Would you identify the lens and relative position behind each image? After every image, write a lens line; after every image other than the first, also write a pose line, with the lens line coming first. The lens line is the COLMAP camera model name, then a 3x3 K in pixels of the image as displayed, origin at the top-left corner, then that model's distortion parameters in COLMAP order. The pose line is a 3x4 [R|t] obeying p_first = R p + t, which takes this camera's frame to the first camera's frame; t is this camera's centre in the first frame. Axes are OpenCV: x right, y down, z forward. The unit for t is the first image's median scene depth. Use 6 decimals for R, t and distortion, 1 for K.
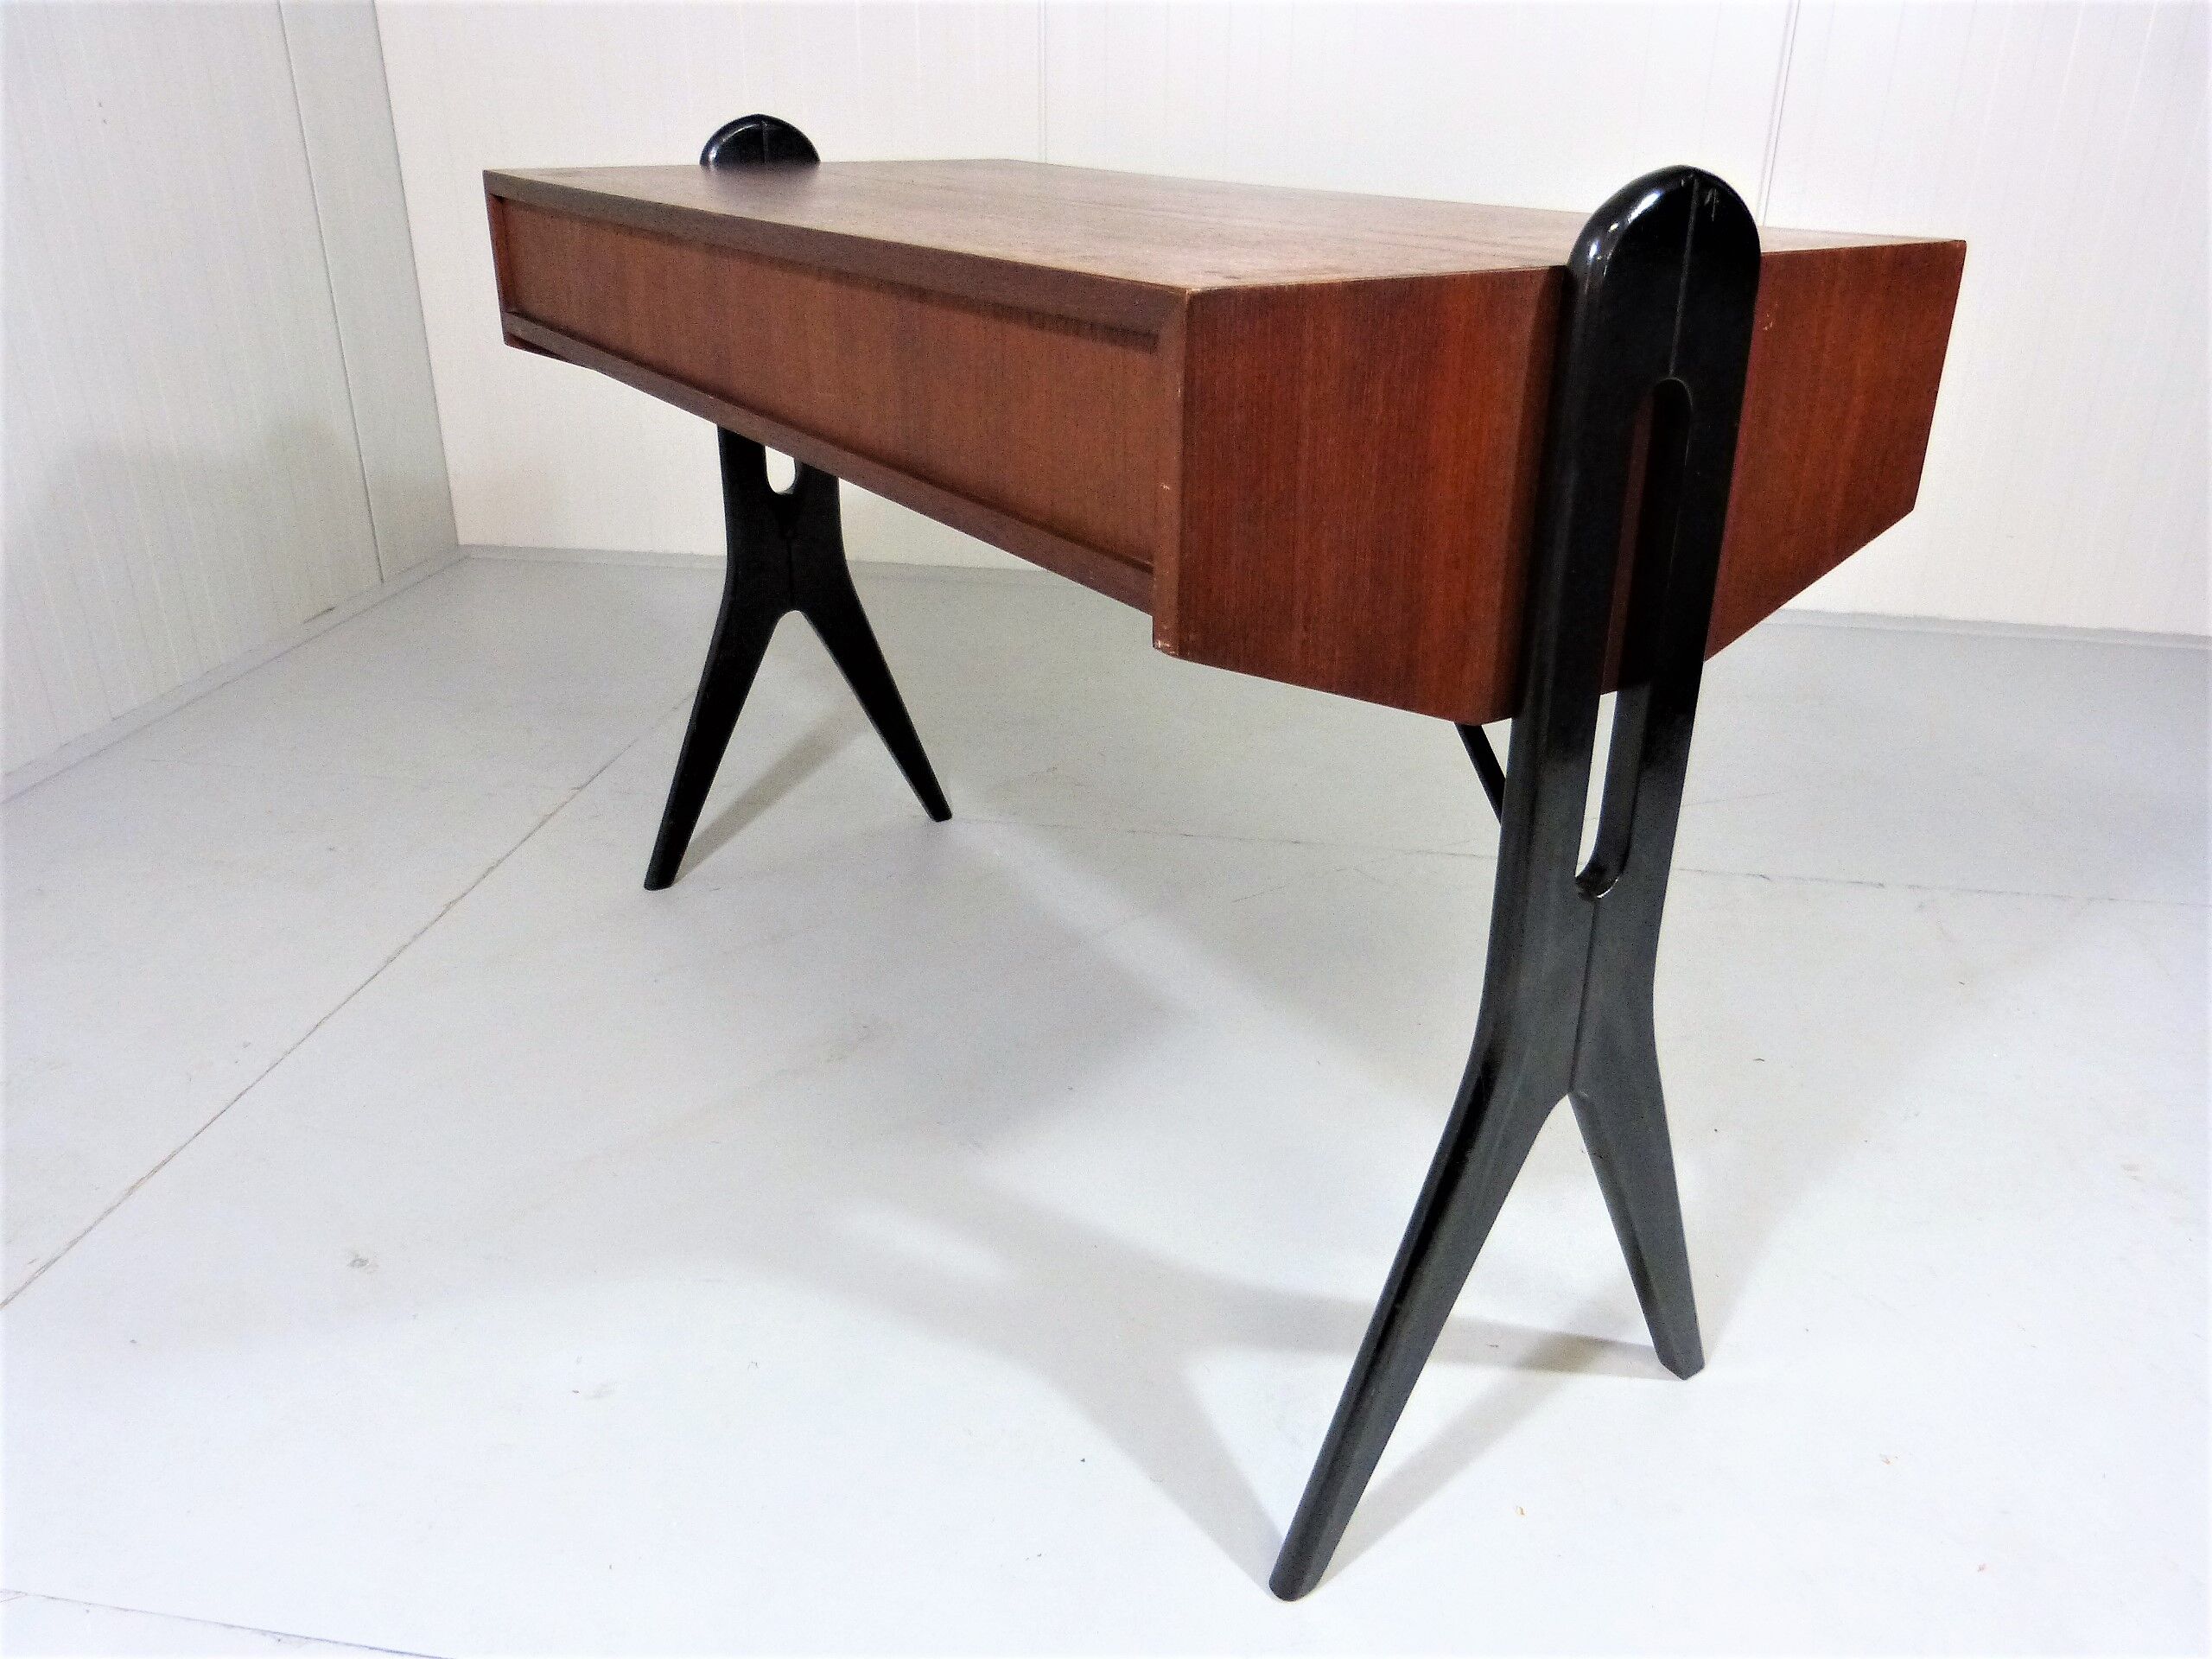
lens RADIAL K [[1656.1, 0, 1106.0], [0, 1656.1, 829.5], [0, 0, 1]] dist [-0.025682, 0.011782]
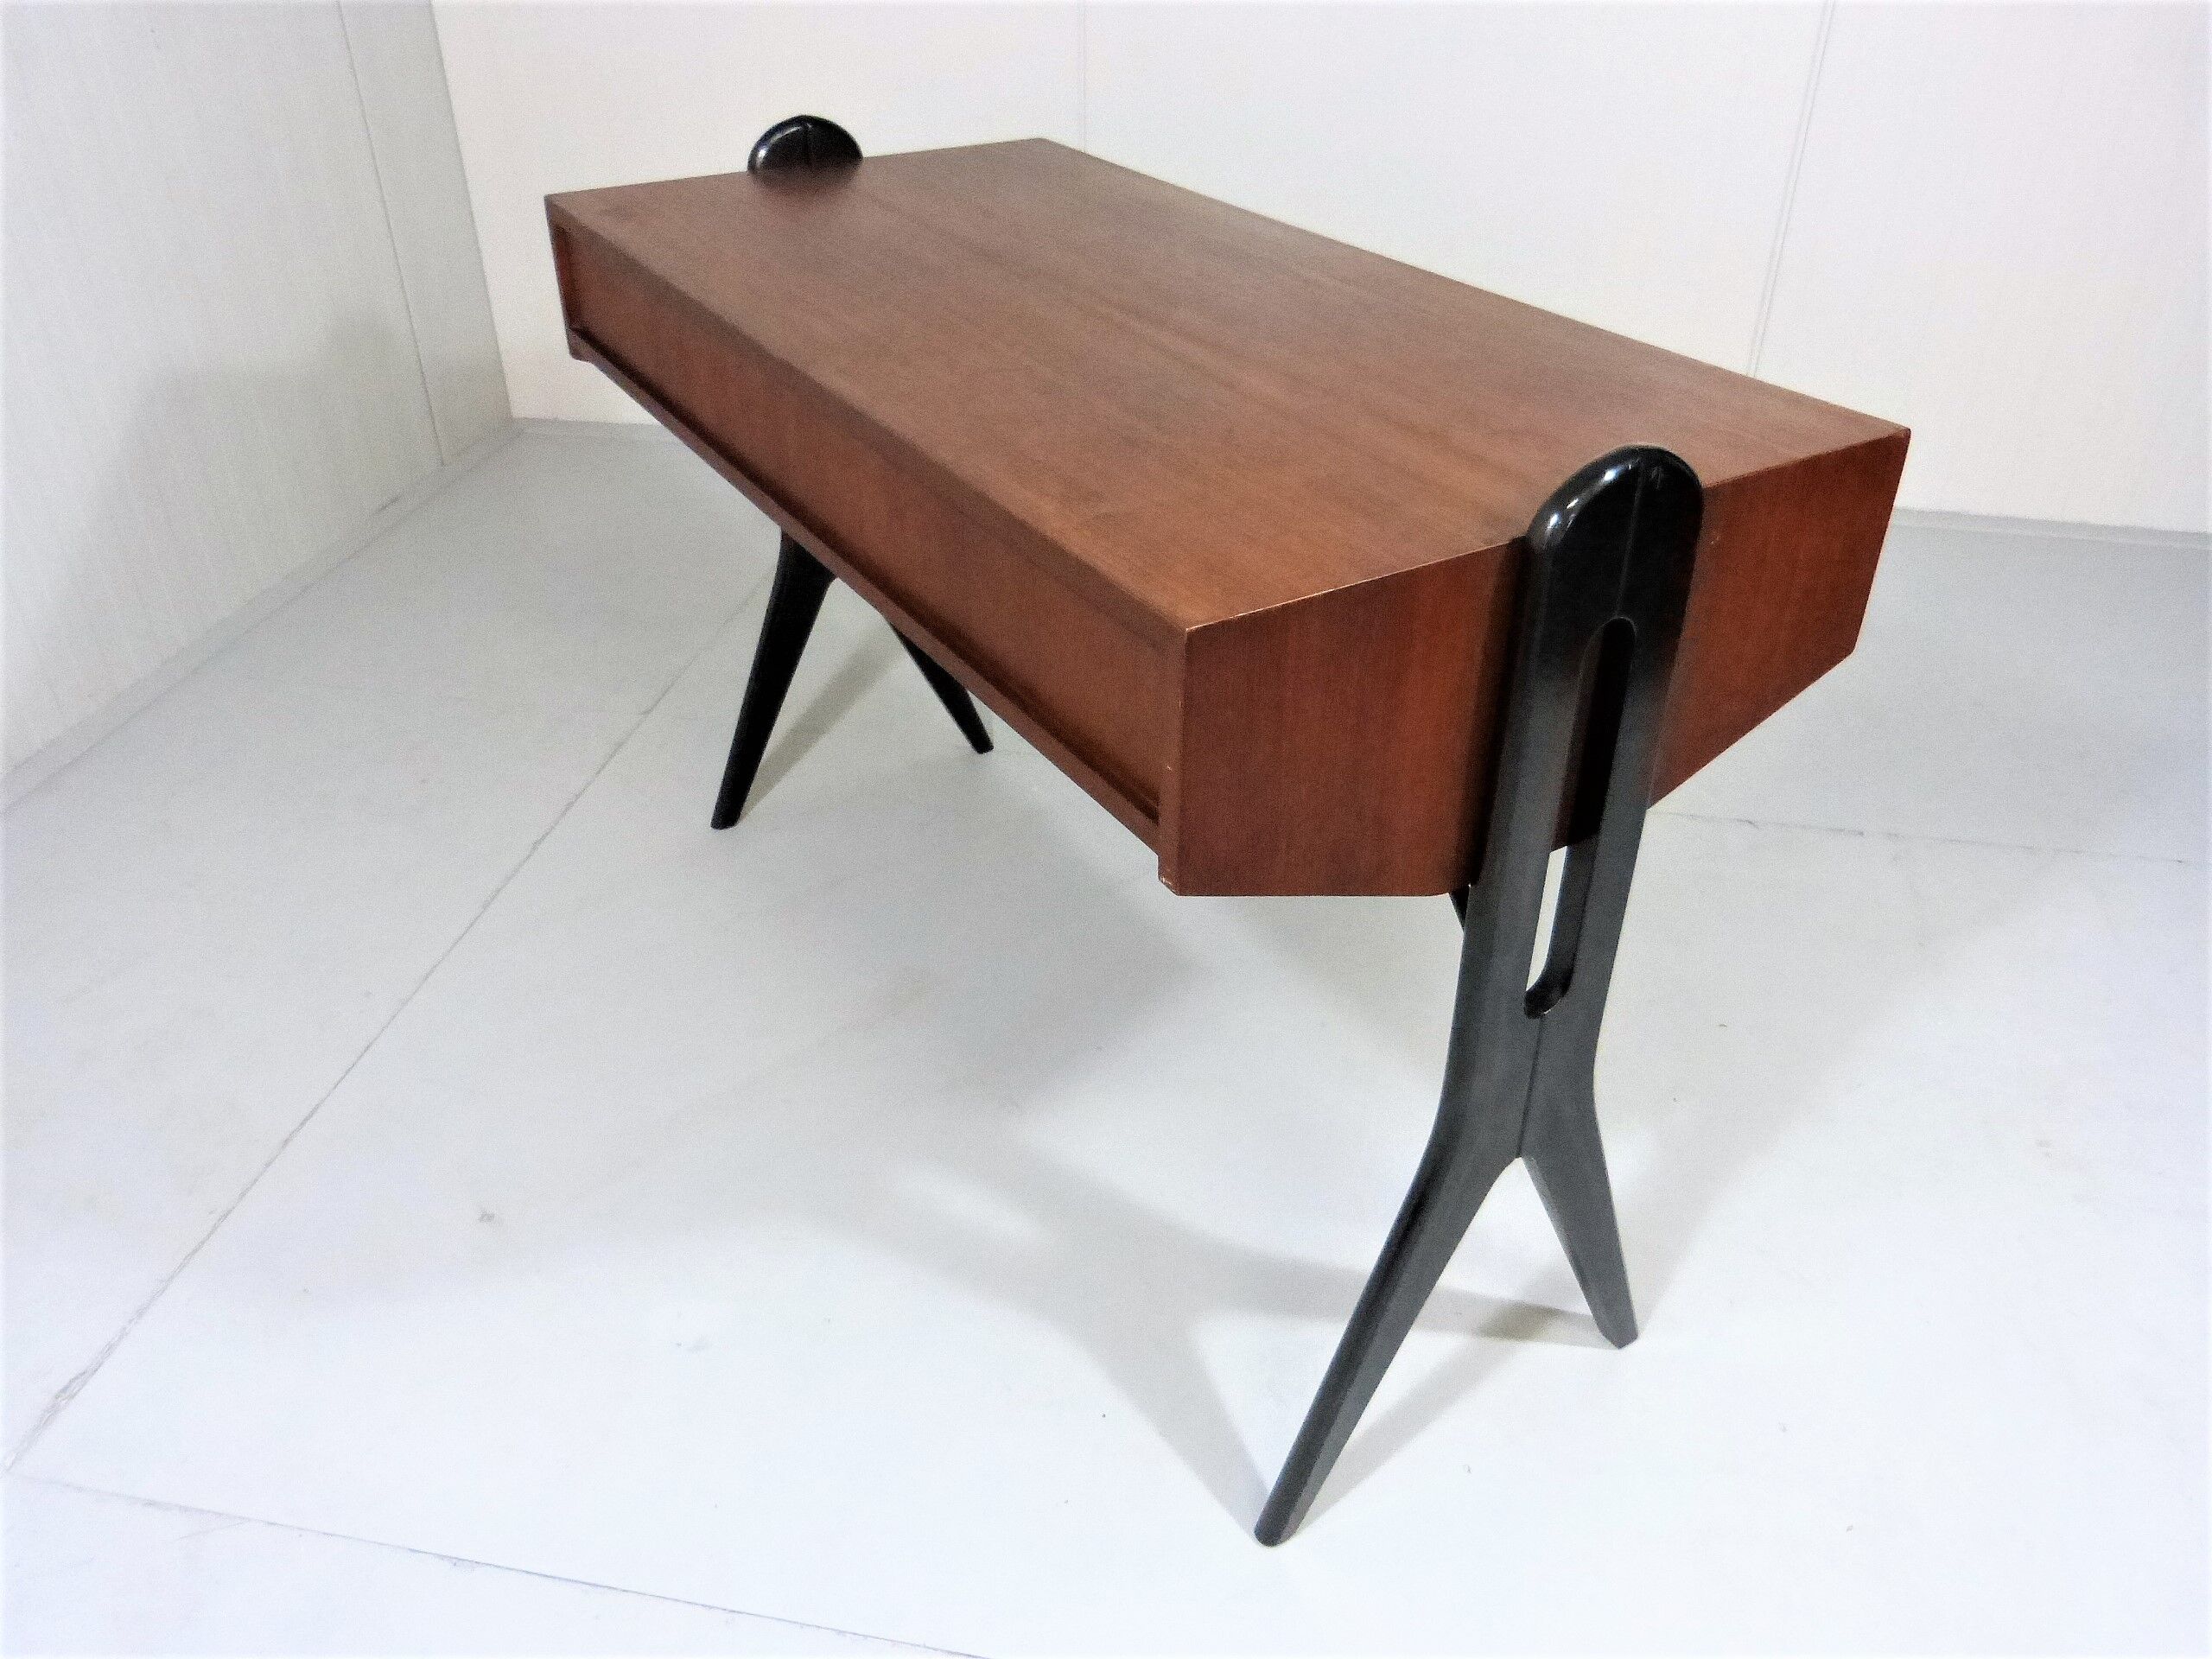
lens RADIAL K [[1655.4, 0, 1100.8], [0, 1655.4, 829.0], [0, 0, 1]] dist [-0.027752, 0.004329]
pose [[0.999568, 0.009701, -0.027726, 0.012479], [-0.005545, 0.989240, 0.146195, -0.202961], [0.028846, -0.145978, 0.988867, -0.113377]]
